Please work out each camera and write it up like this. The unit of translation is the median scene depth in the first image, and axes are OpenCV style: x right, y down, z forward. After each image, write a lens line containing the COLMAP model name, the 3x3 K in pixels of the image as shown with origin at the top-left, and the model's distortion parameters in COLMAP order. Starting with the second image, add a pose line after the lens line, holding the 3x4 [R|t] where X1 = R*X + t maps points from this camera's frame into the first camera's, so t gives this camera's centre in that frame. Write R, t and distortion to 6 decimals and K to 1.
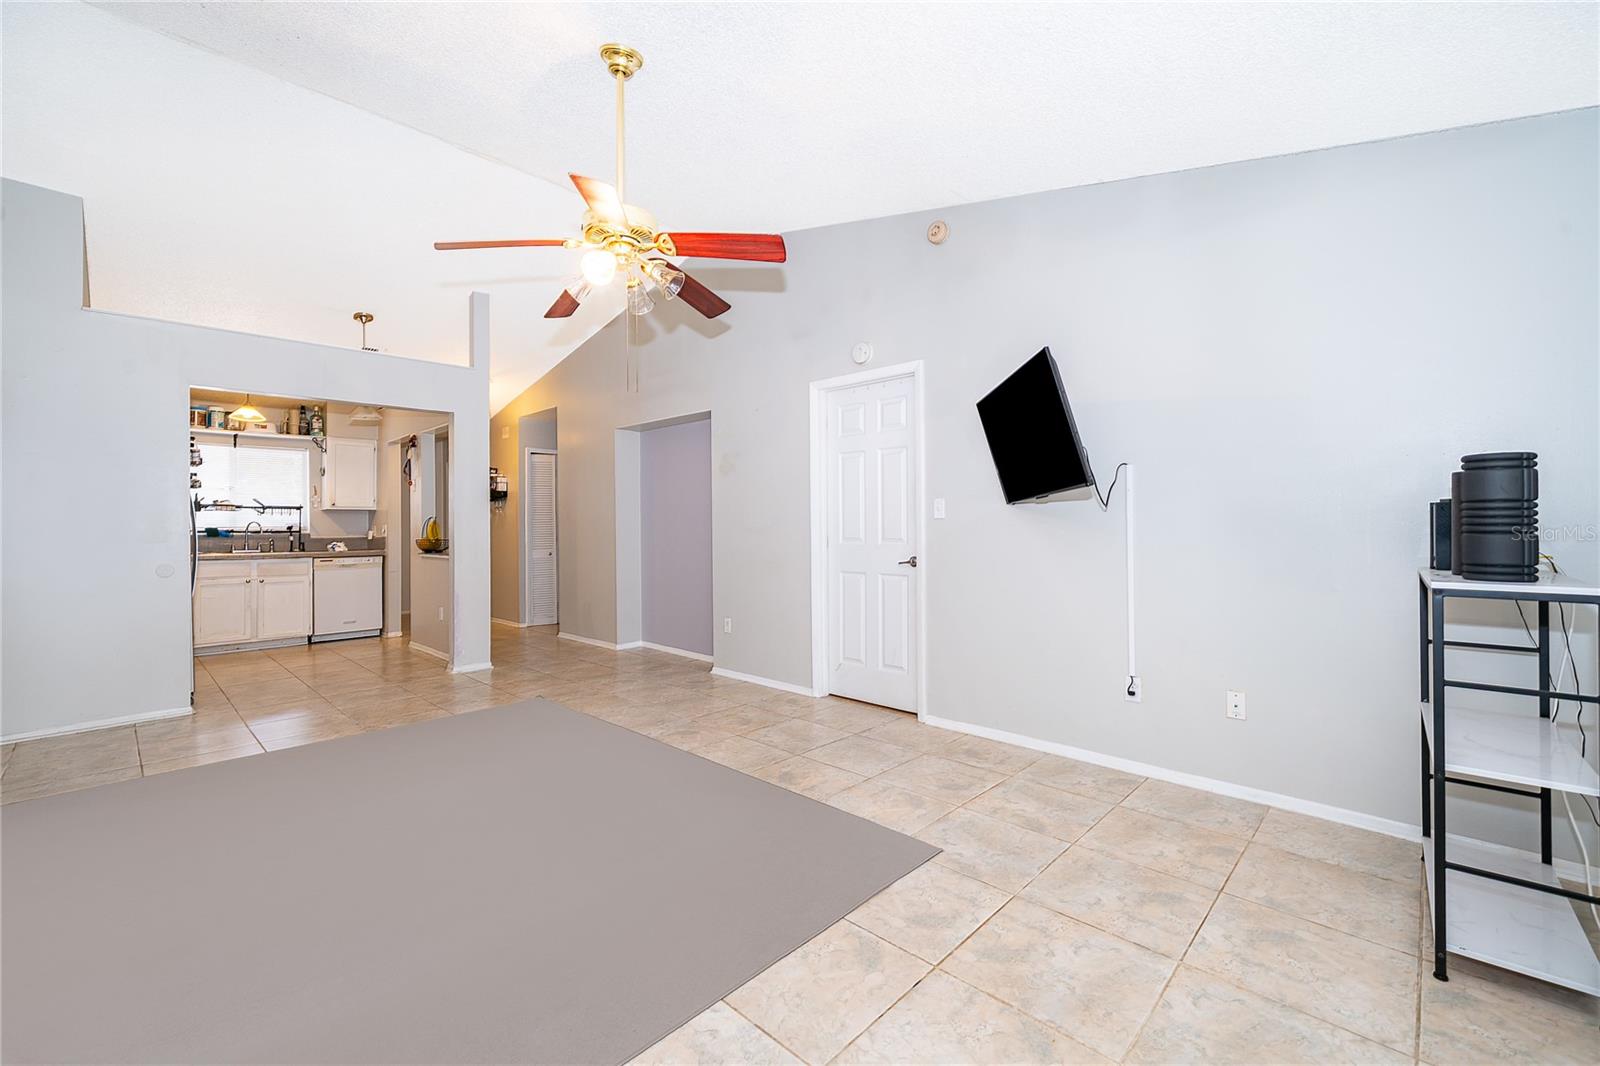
lens RADIAL K [[669.6, 0, 799.0], [0, 669.6, 516.7], [0, 0, 1]] dist [0.000552, 0.000193]
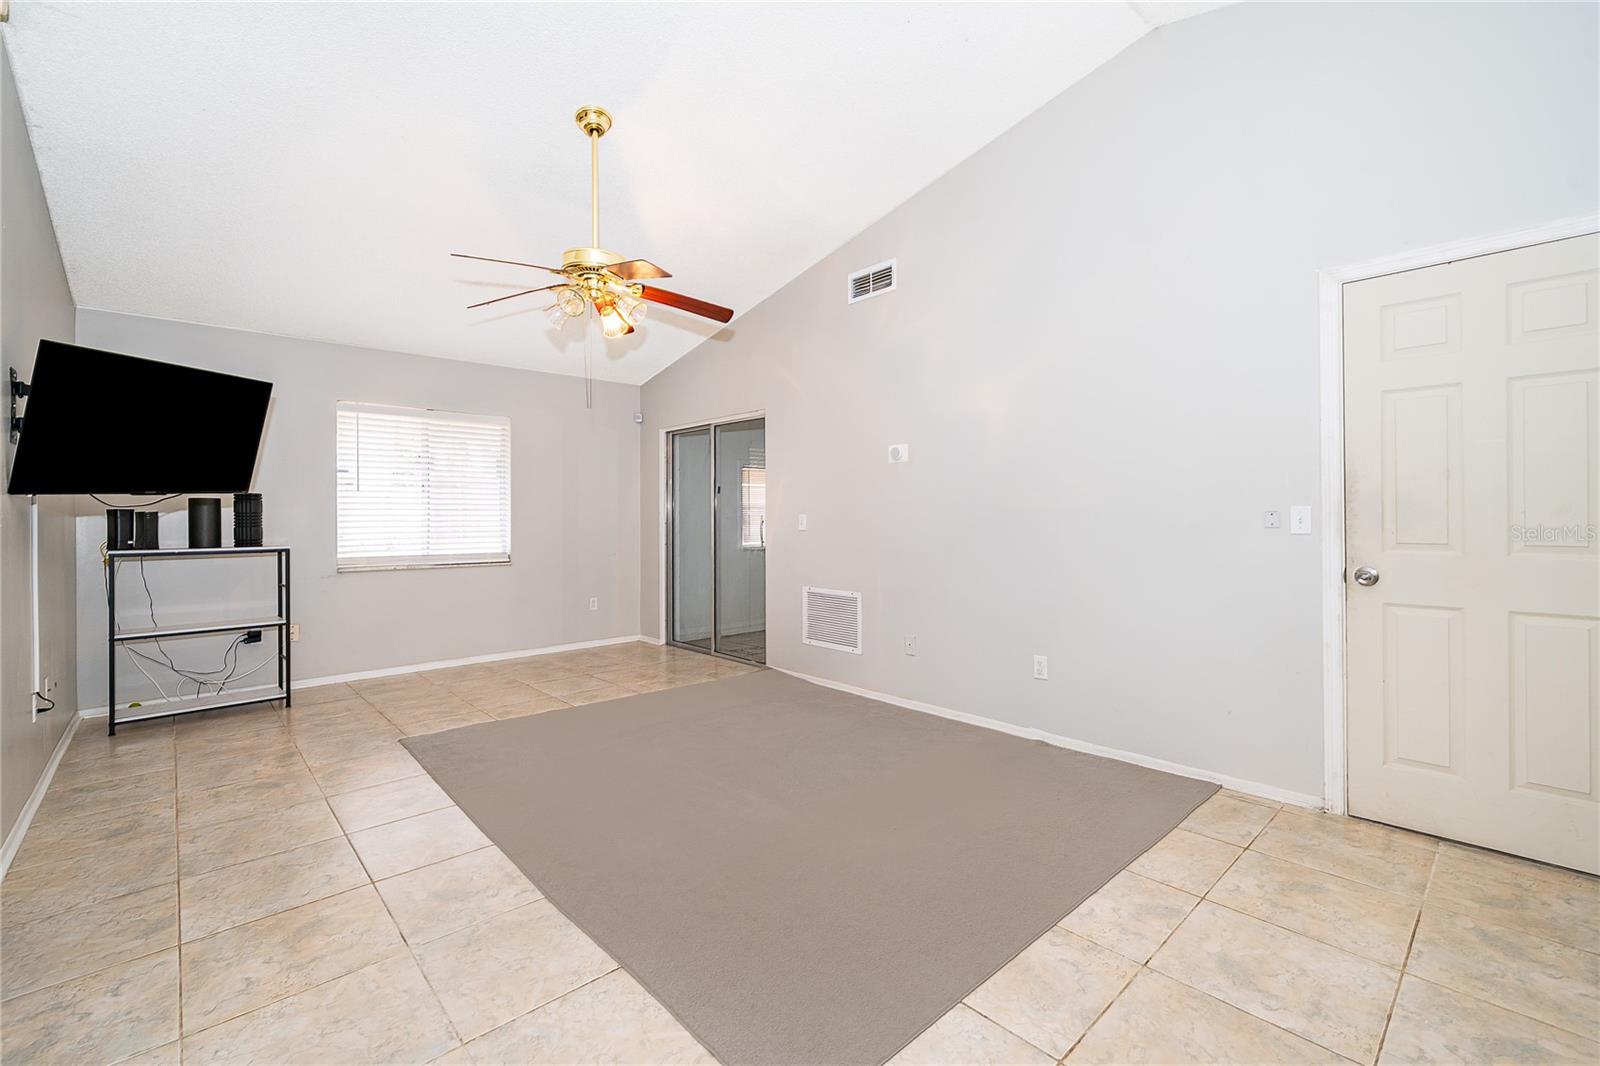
lens RADIAL K [[680.4, 0, 798.0], [0, 680.4, 522.2], [0, 0, 1]] dist [-0.001549, 0.000032]
pose [[-0.997771, 0.012955, 0.065457, -0.275725], [0.012613, 0.999905, -0.005639, 0.012074], [-0.065524, -0.004801, -0.997839, 0.862194]]
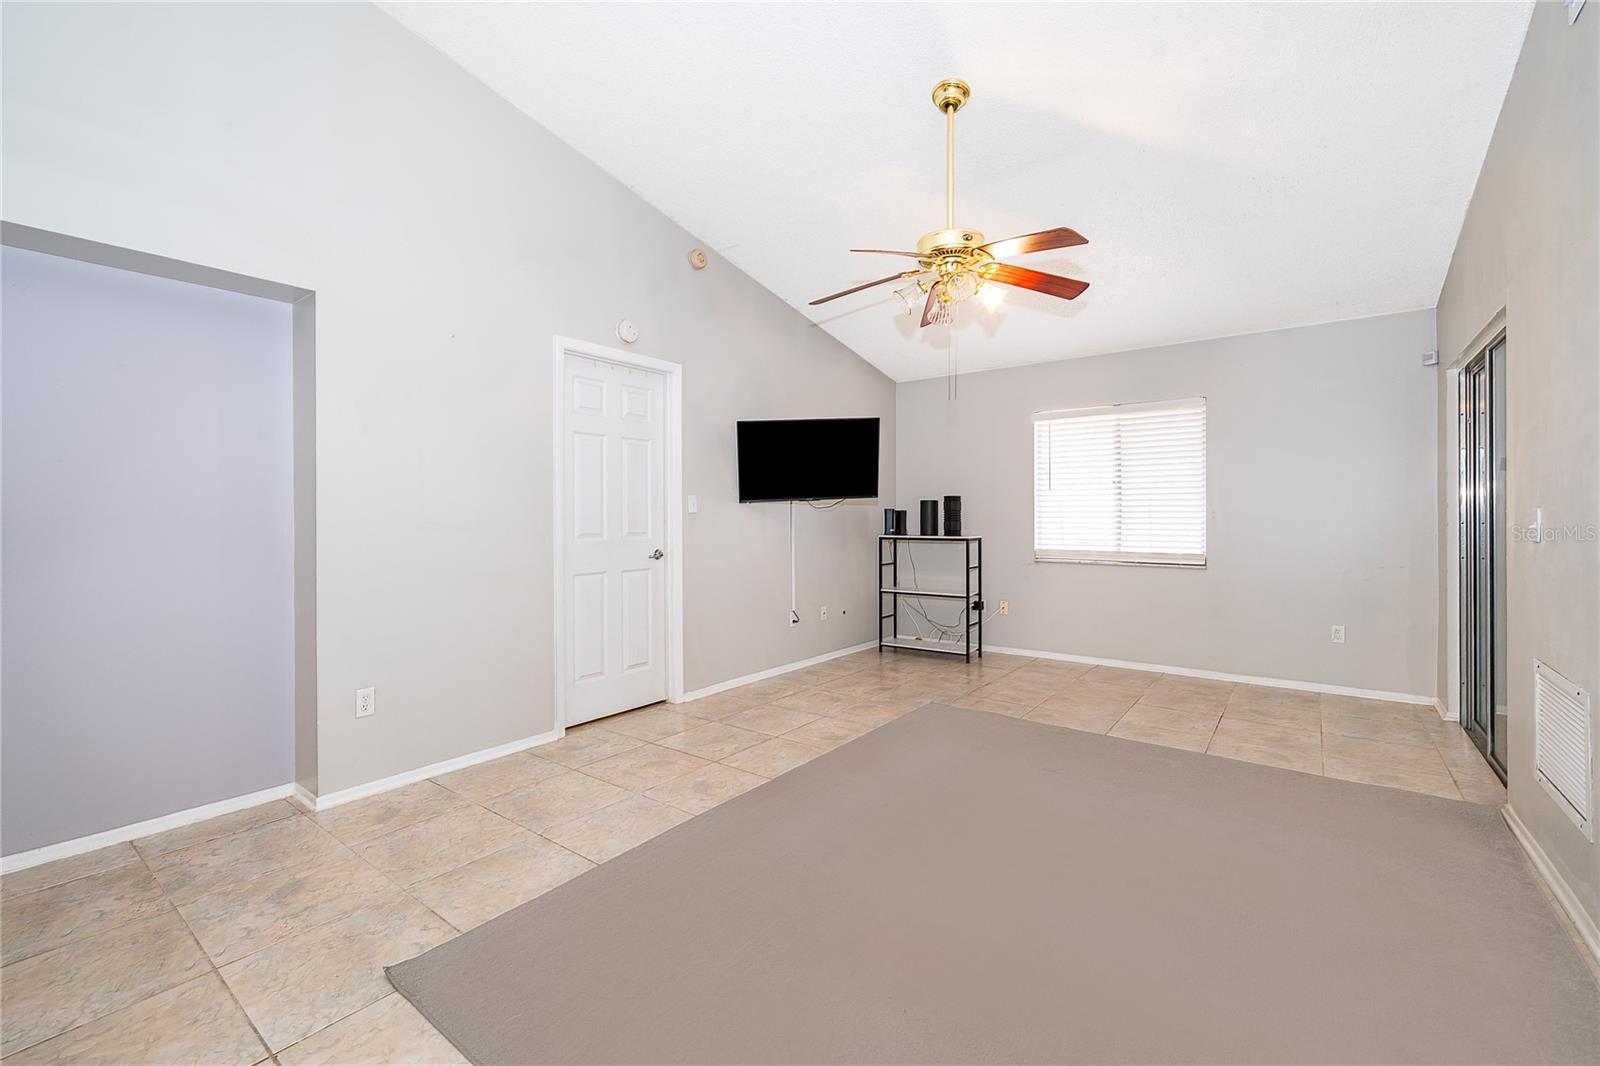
lens RADIAL K [[669.6, 0, 799.0], [0, 669.6, 516.7], [0, 0, 1]] dist [0.000552, 0.000193]
pose [[-0.110695, 0.007833, 0.993824, -0.529121], [-0.007994, 0.999930, -0.008772, 0.009978], [-0.993822, -0.008915, -0.110625, 0.546233]]
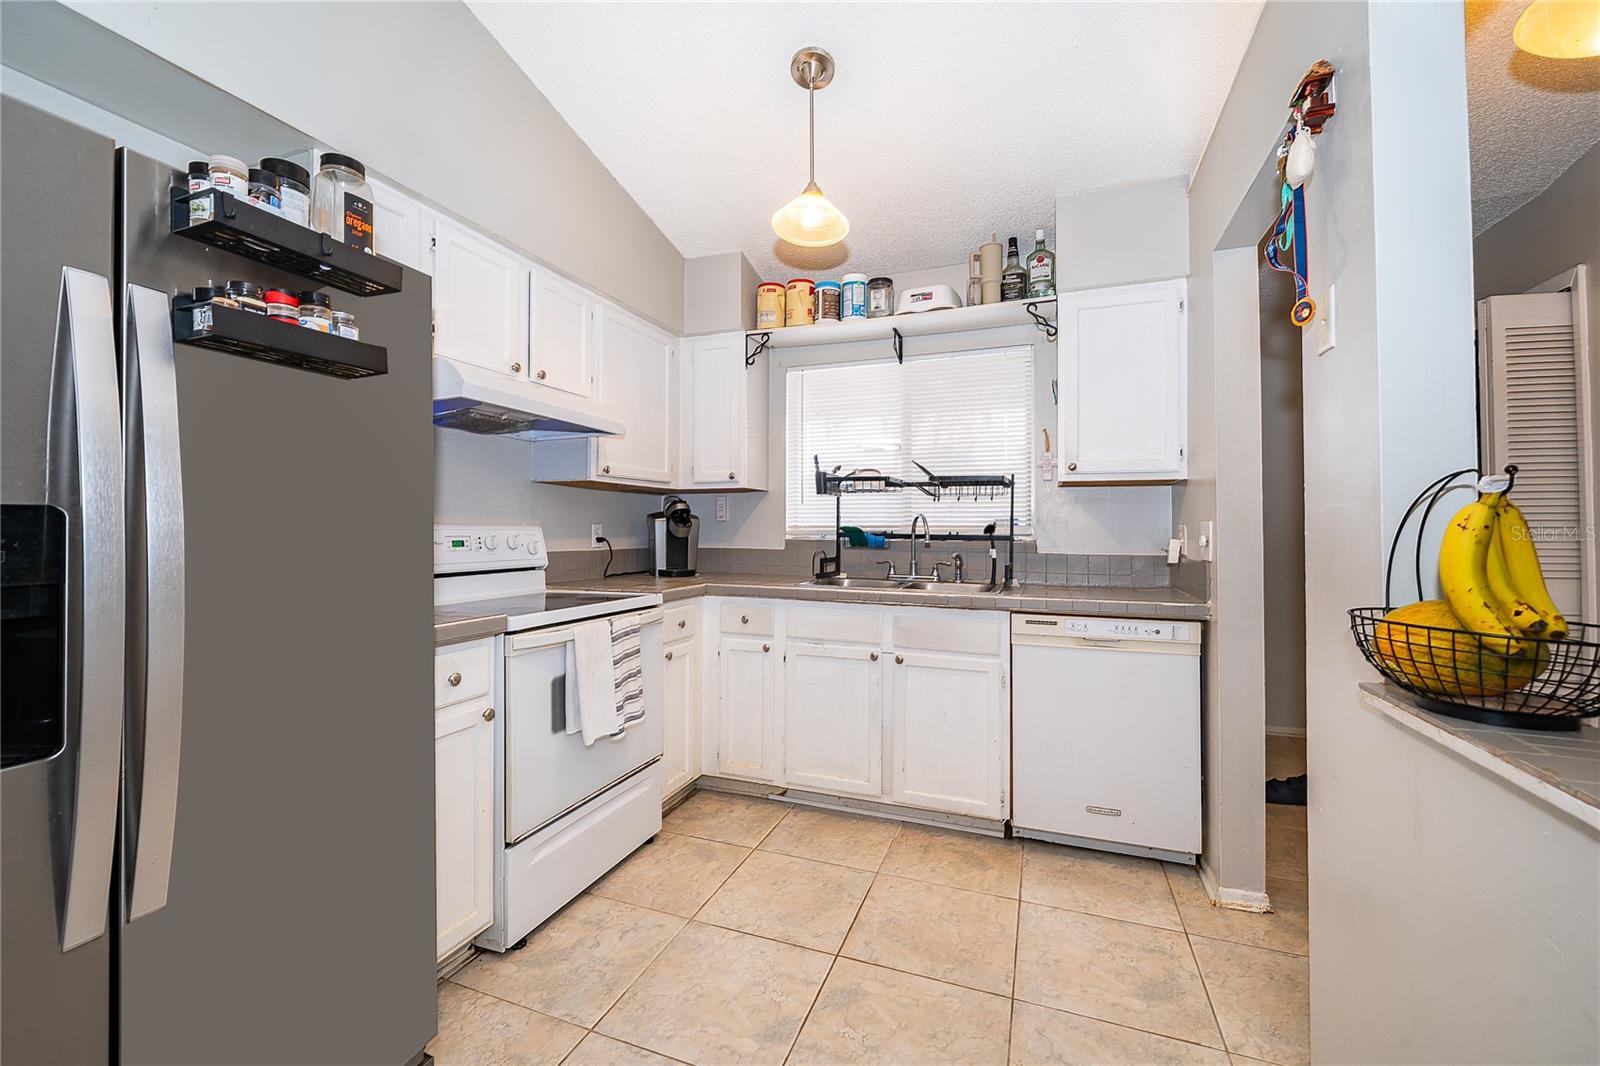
lens RADIAL K [[642.1, 0, 801.2], [0, 642.1, 516.6], [0, 0, 1]] dist [-0.002783, -0.000145]
pose [[0.390010, -0.006845, -0.920785, -0.445387], [0.004701, 0.999974, -0.005442, 0.010803], [0.920799, -0.002206, 0.390032, 0.757502]]
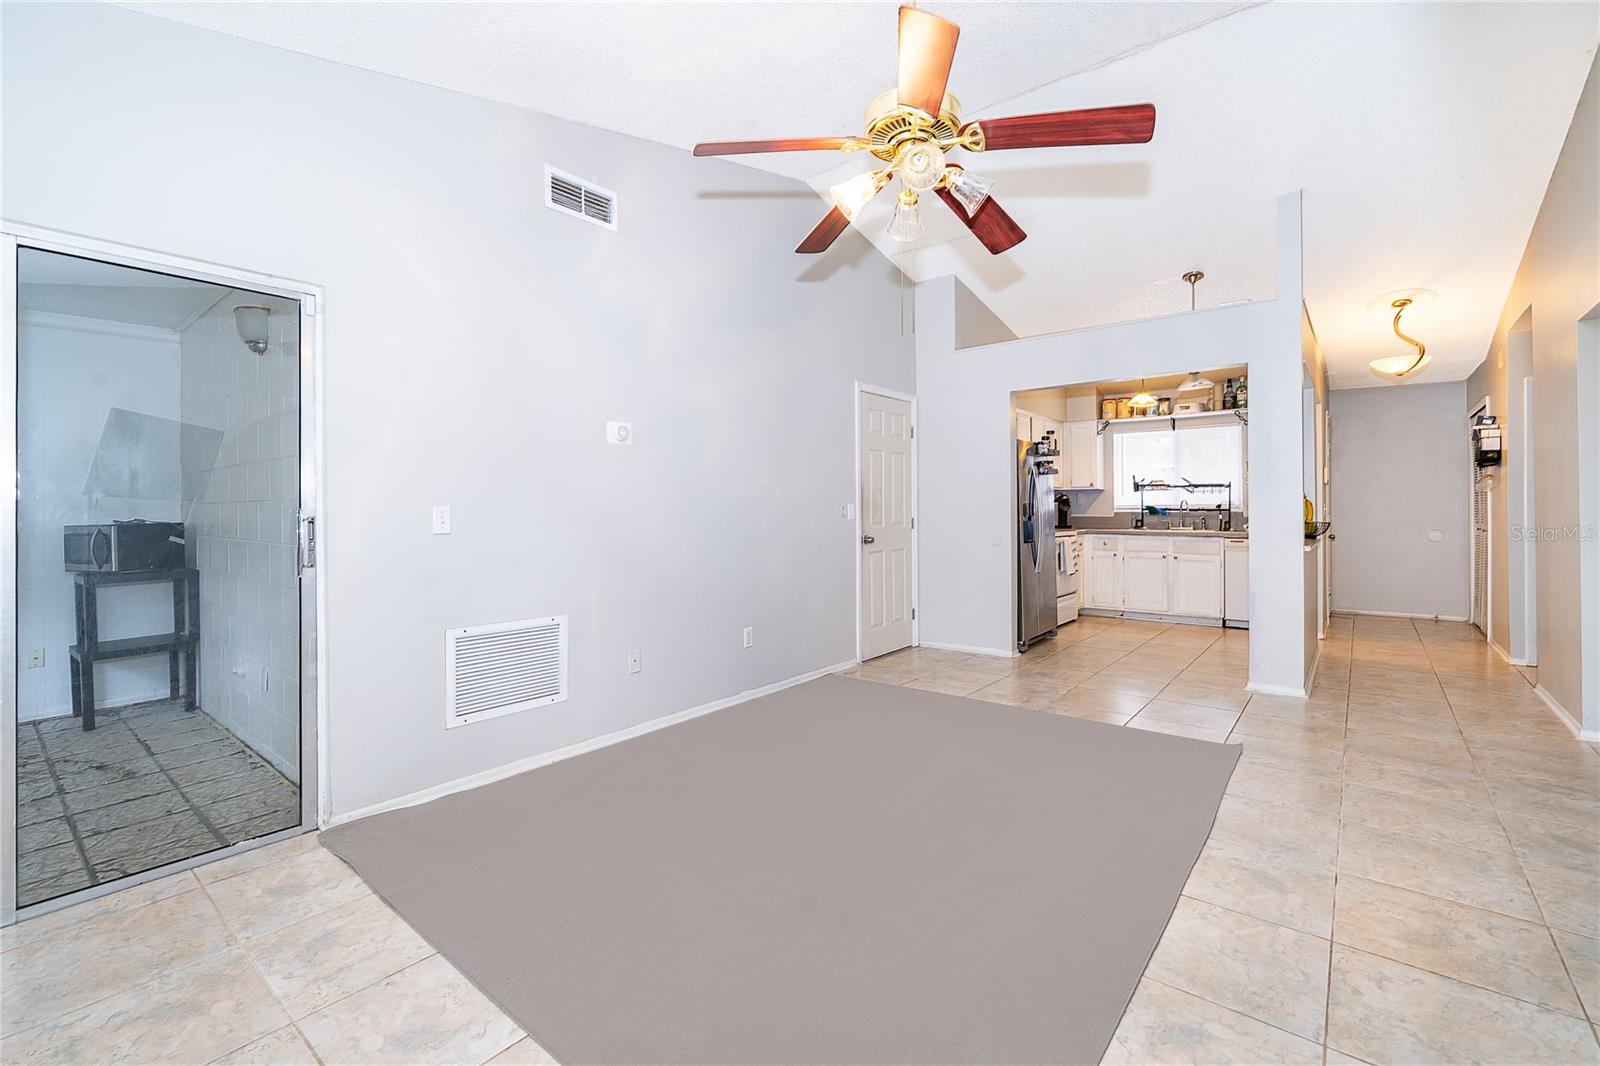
lens RADIAL K [[688.9, 0, 797.6], [0, 688.9, 509.4], [0, 0, 1]] dist [-0.000060, -0.000014]
pose [[0.076707, 0.008284, -0.997019, 0.206422], [0.016688, 0.999815, 0.009592, 0.001478], [0.996914, -0.017374, 0.076554, 0.320303]]
